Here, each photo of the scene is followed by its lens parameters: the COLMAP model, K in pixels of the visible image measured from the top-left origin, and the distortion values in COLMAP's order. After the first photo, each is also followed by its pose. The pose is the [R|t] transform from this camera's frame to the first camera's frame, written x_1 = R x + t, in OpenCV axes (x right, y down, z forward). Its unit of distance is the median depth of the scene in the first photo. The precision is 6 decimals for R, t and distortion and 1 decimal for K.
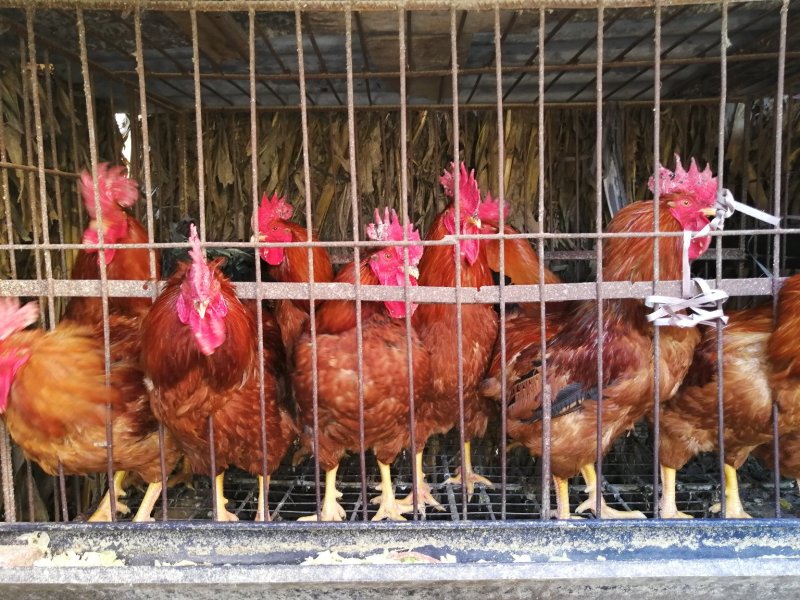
lens RADIAL K [[659.0, 0, 398.2], [0, 659.0, 268.3], [0, 0, 1]] dist [0.013860, 0.007840]
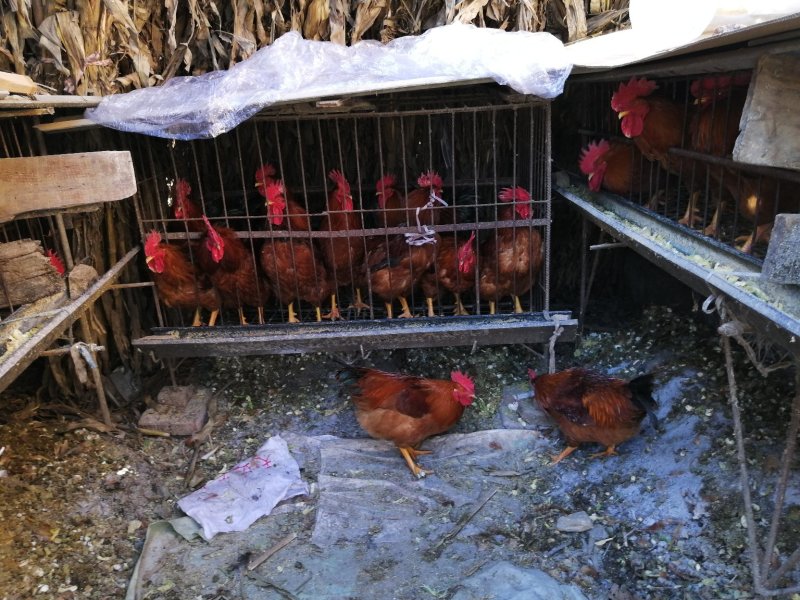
lens RADIAL K [[629.4, 0, 400.0], [0, 629.4, 300.0], [0, 0, 1]] dist [-0.000256, 0.008803]
pose [[0.999310, -0.036964, 0.003720, 0.319661], [0.034314, 0.956755, 0.288864, -0.381217], [-0.014236, -0.288537, 0.957363, -1.279319]]
